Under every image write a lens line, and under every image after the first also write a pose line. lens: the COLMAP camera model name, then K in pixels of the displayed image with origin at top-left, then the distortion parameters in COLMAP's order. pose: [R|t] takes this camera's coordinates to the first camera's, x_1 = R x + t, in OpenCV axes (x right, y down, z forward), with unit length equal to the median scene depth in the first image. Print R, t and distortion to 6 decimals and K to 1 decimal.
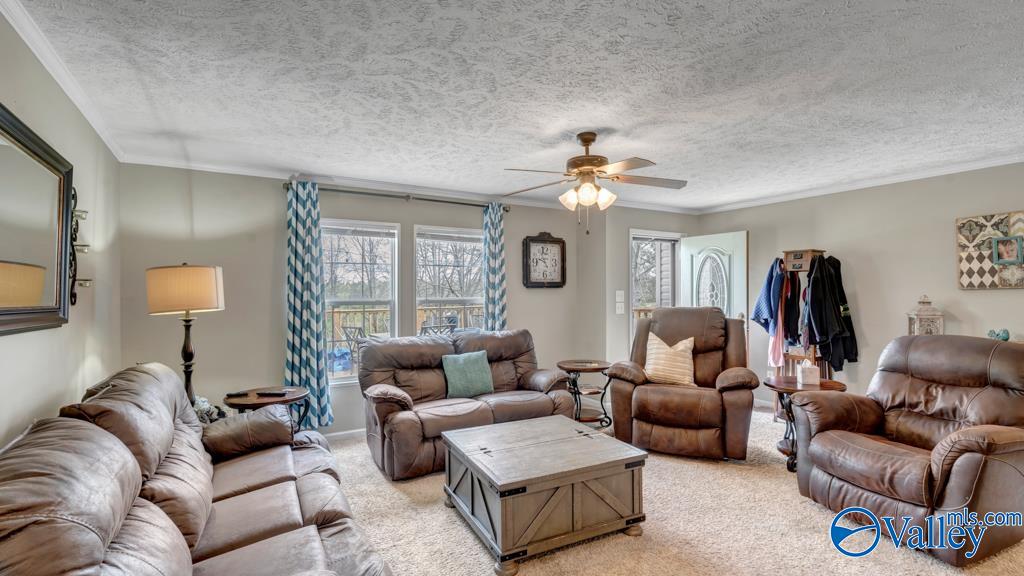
lens RADIAL K [[465.9, 0, 516.9], [0, 465.9, 286.4], [0, 0, 1]] dist [0.000861, 0.000056]
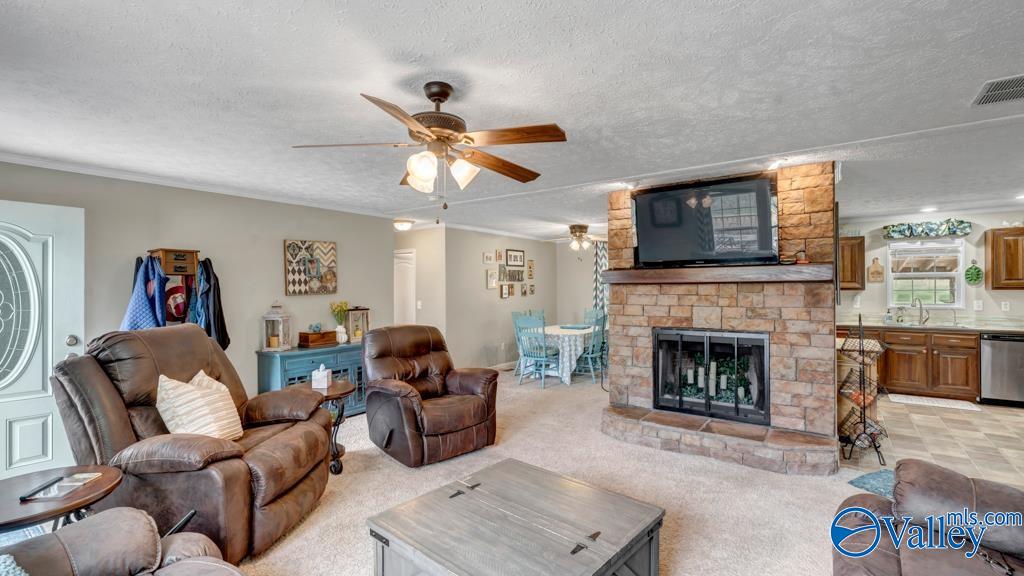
lens RADIAL K [[455.6, 0, 499.6], [0, 455.6, 290.6], [0, 0, 1]] dist [0.000331, -0.000003]
pose [[-0.346633, 0.003081, 0.937996, -0.433899], [0.000219, 0.999995, -0.003203, -0.001911], [-0.938001, -0.000905, -0.346632, 0.908450]]
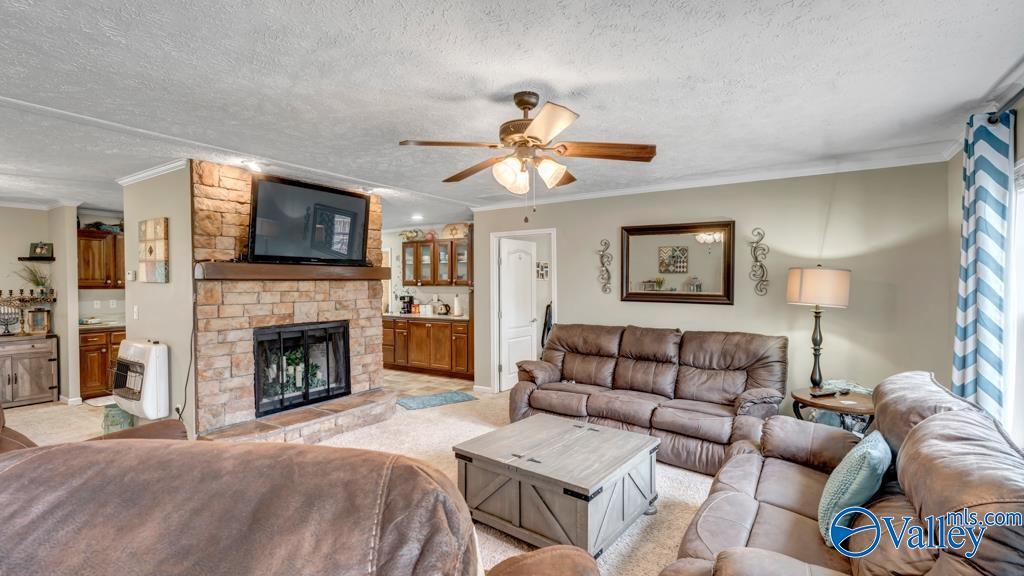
lens RADIAL K [[465.9, 0, 516.9], [0, 465.9, 286.4], [0, 0, 1]] dist [0.000861, 0.000056]
pose [[-0.905038, 0.011606, -0.425171, 0.395449], [0.011524, 0.999930, 0.002764, -0.003924], [0.425174, -0.002399, -0.905109, 1.345843]]
